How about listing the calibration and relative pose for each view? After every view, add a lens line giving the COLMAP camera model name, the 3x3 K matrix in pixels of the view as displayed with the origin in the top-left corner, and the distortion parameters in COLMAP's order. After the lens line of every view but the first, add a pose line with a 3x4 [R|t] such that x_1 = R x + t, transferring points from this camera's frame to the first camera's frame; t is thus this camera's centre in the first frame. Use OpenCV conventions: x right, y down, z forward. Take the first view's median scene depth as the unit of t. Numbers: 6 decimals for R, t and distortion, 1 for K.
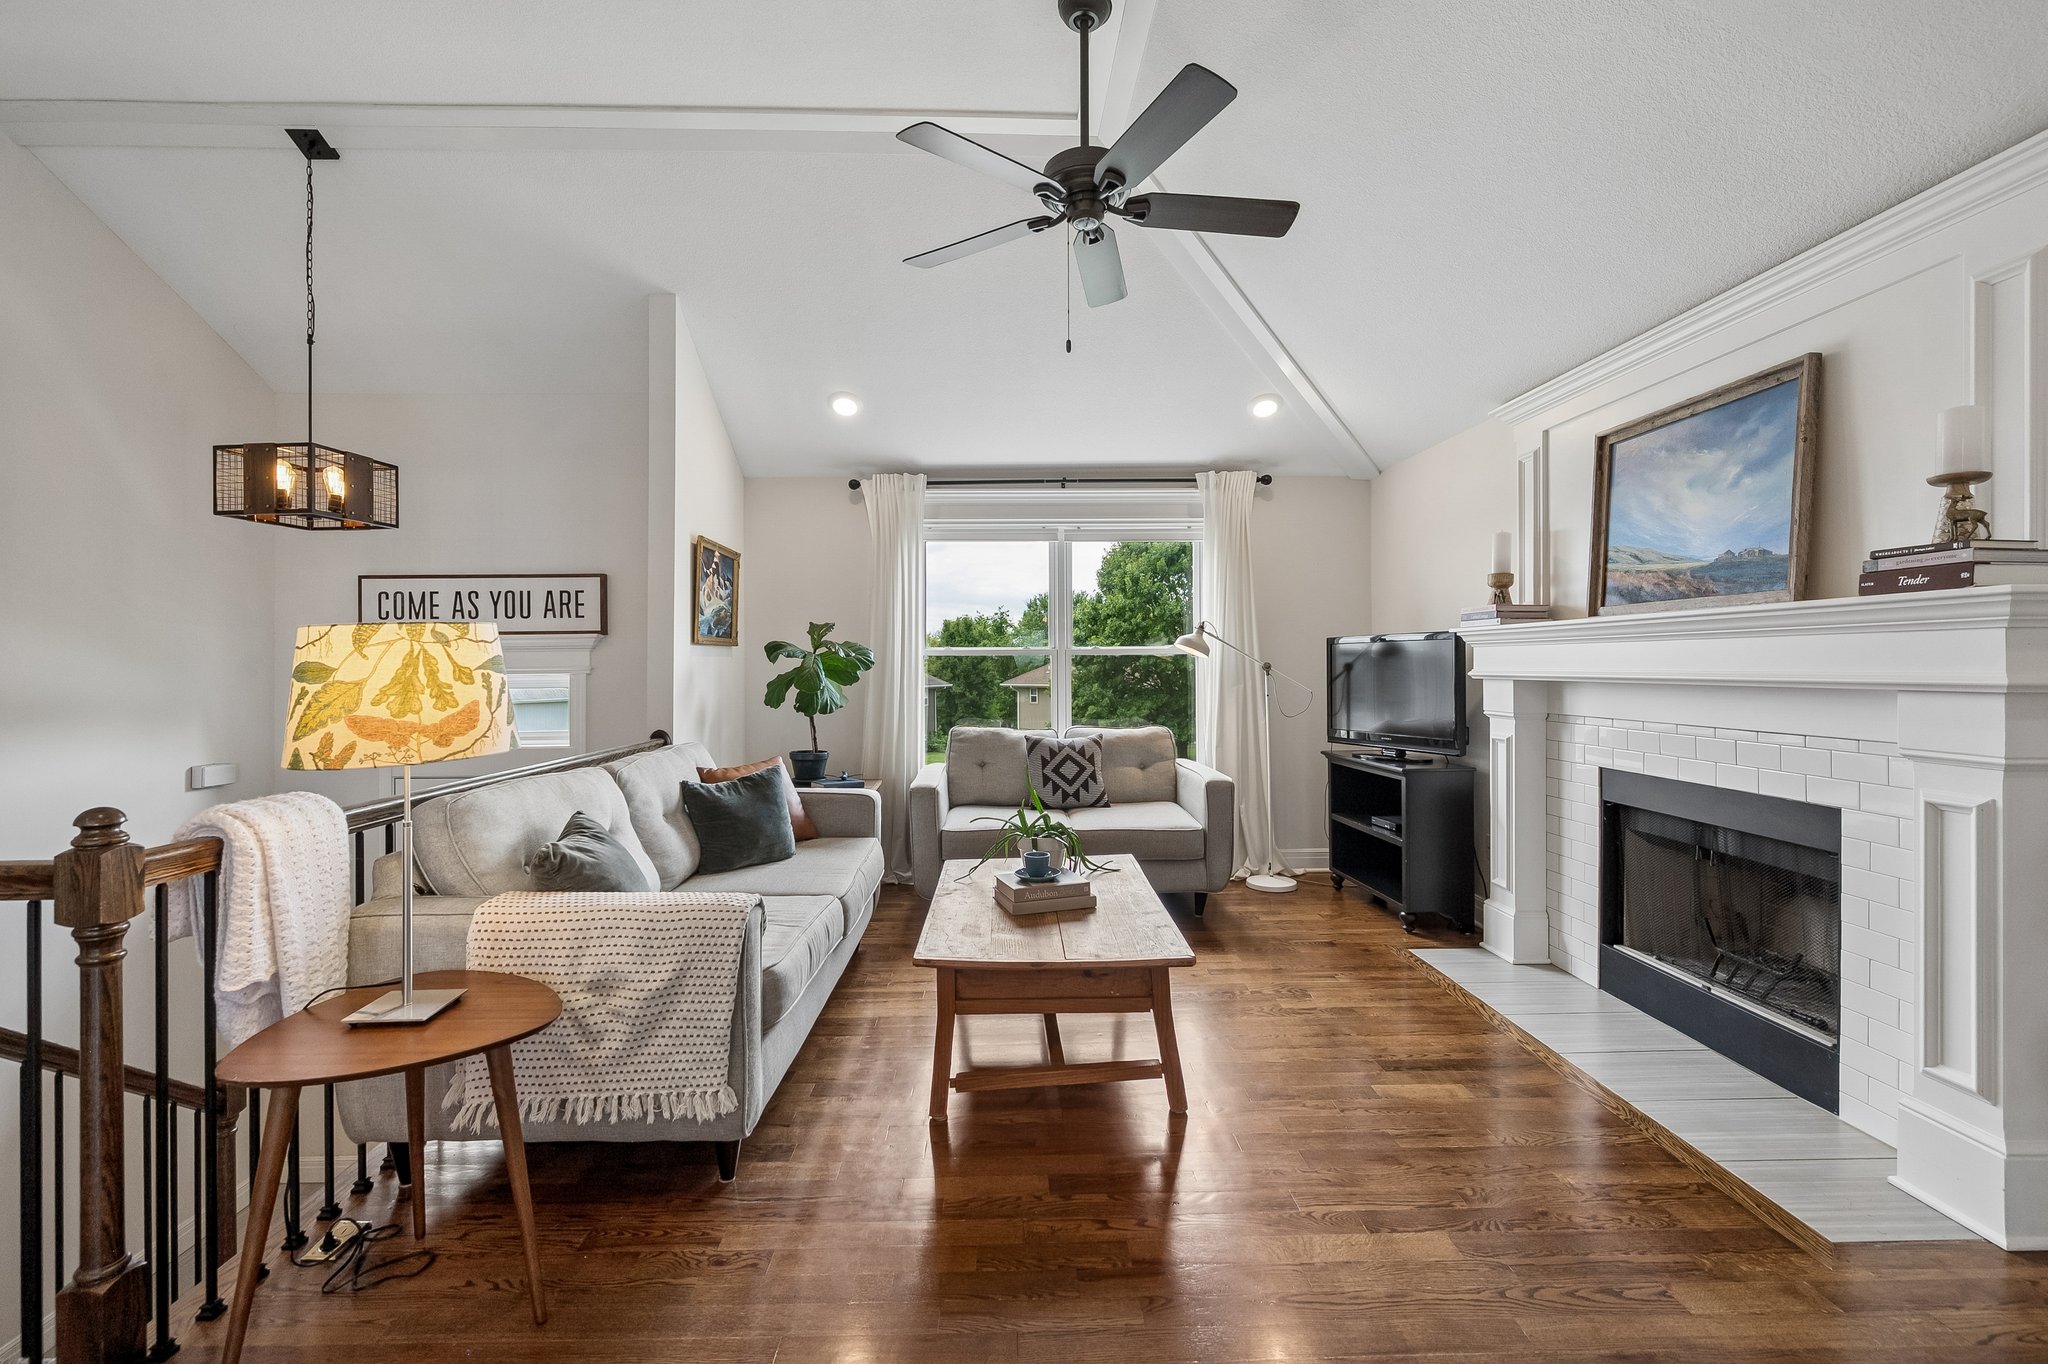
lens RADIAL K [[853.8, 0, 1007.5], [0, 853.8, 658.0], [0, 0, 1]] dist [-0.002485, 0.000180]
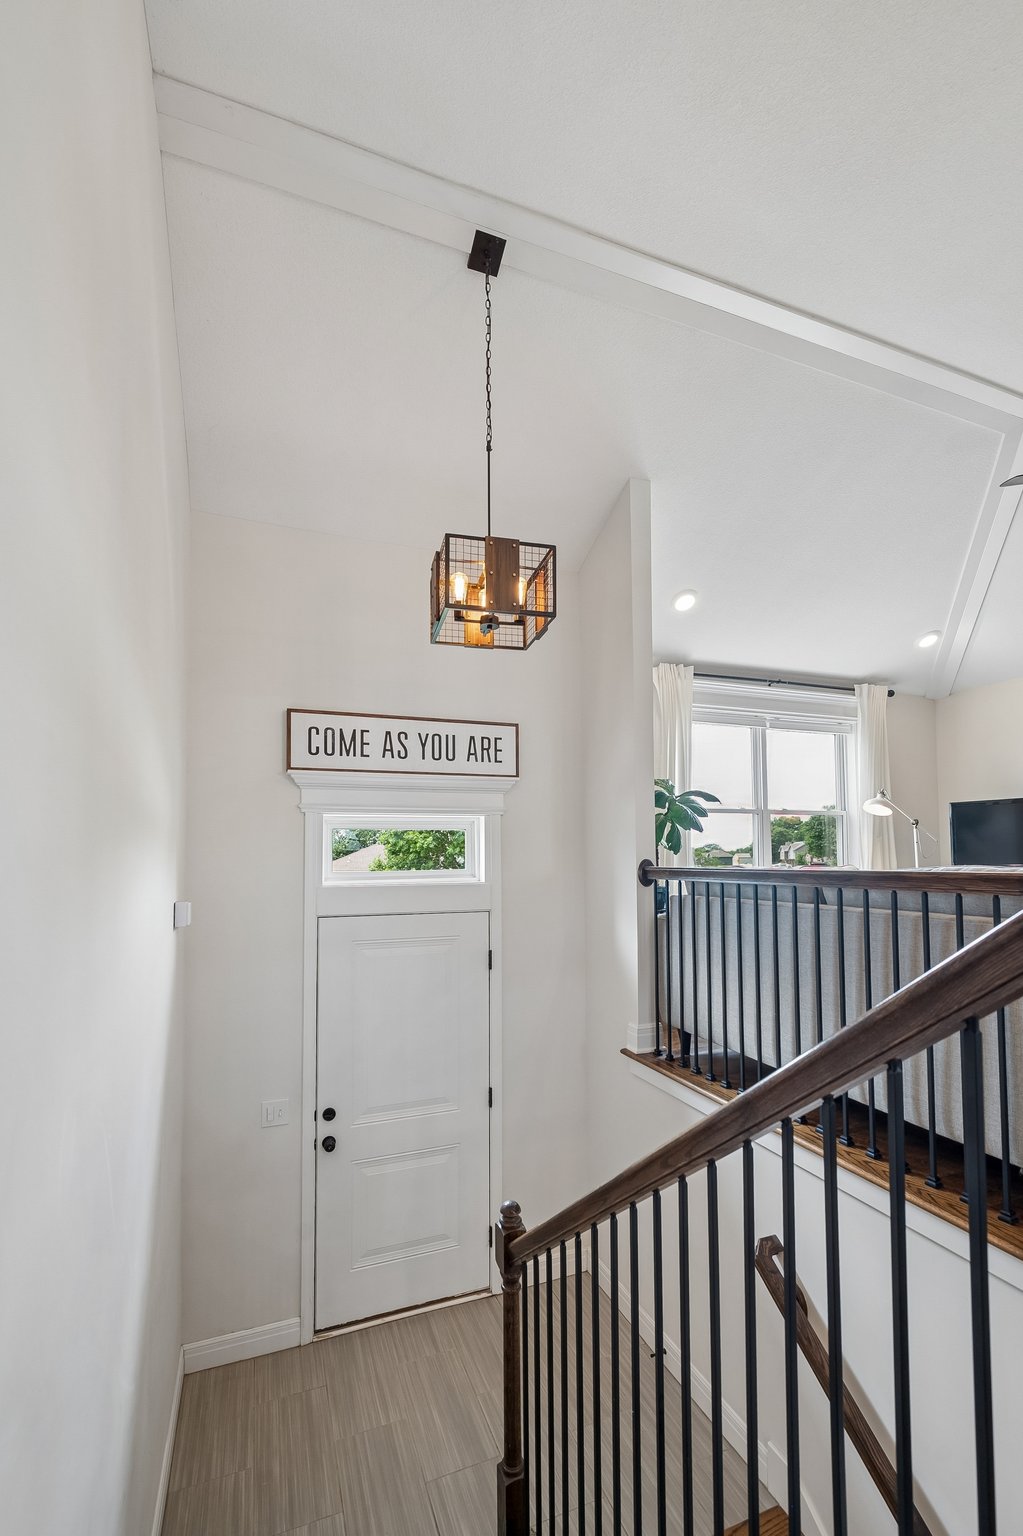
lens RADIAL K [[640.3, 0, 495.7], [0, 640.3, 832.9], [0, 0, 1]] dist [-0.002485, 0.000180]
pose [[0.944428, 0.009493, 0.328580, -0.771729], [0.000327, 0.999555, -0.029819, 0.066347], [-0.328717, 0.028269, 0.944005, 0.237139]]
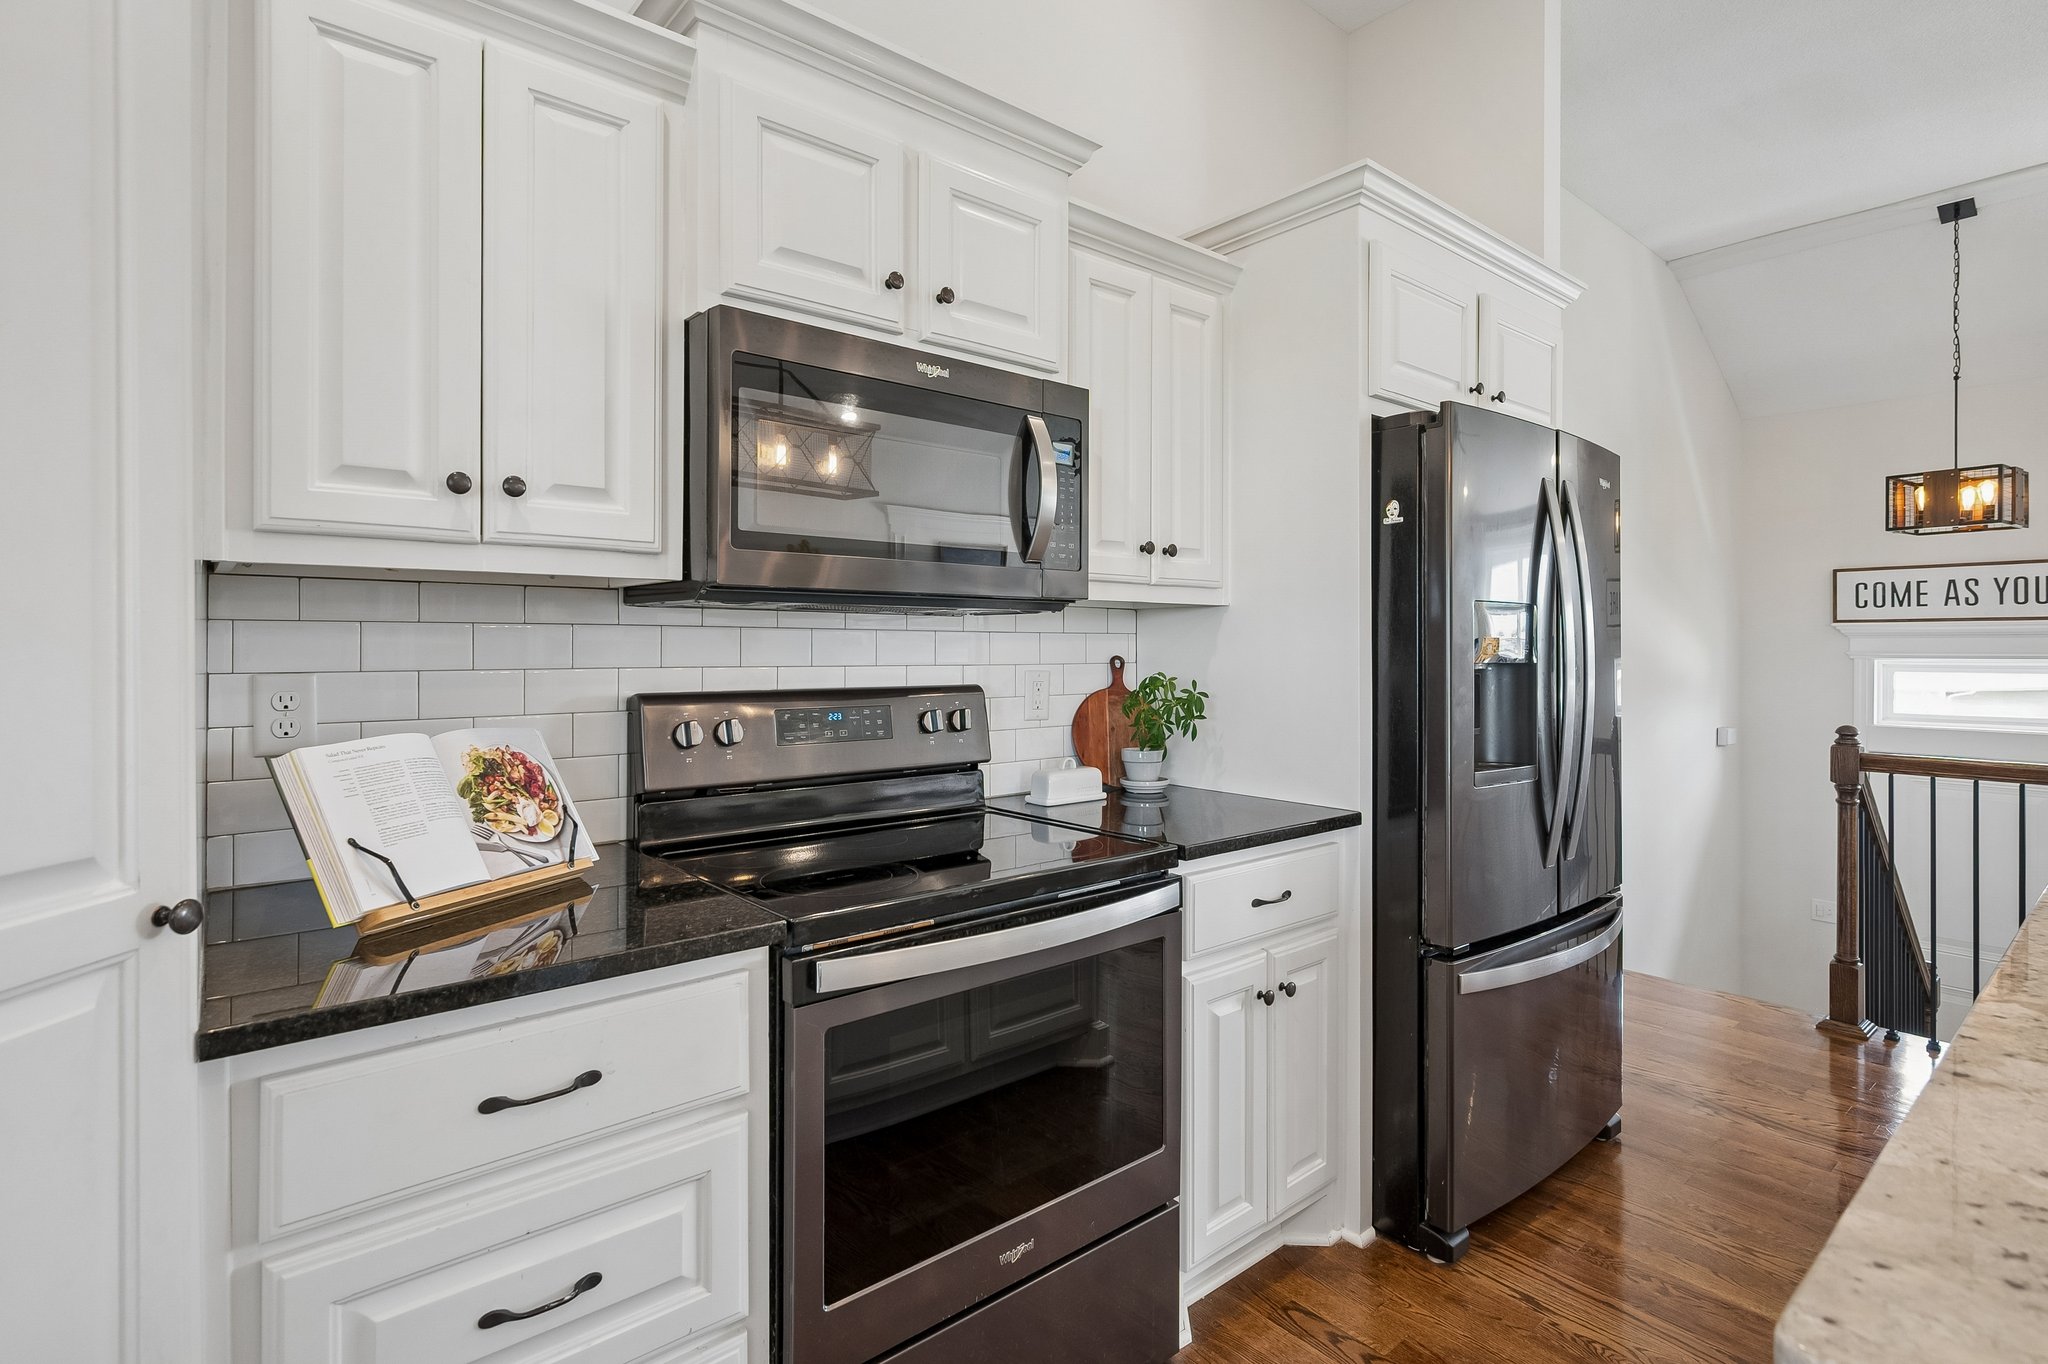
lens RADIAL K [[982.0, 0, 1043.5], [0, 982.0, 642.3], [0, 0, 1]] dist [0.001789, 0.000865]
pose [[0.632289, 0.005743, -0.774711, -0.412759], [-0.001866, 0.999981, 0.005890, -0.006153], [0.774730, -0.002279, 0.632288, -0.623142]]
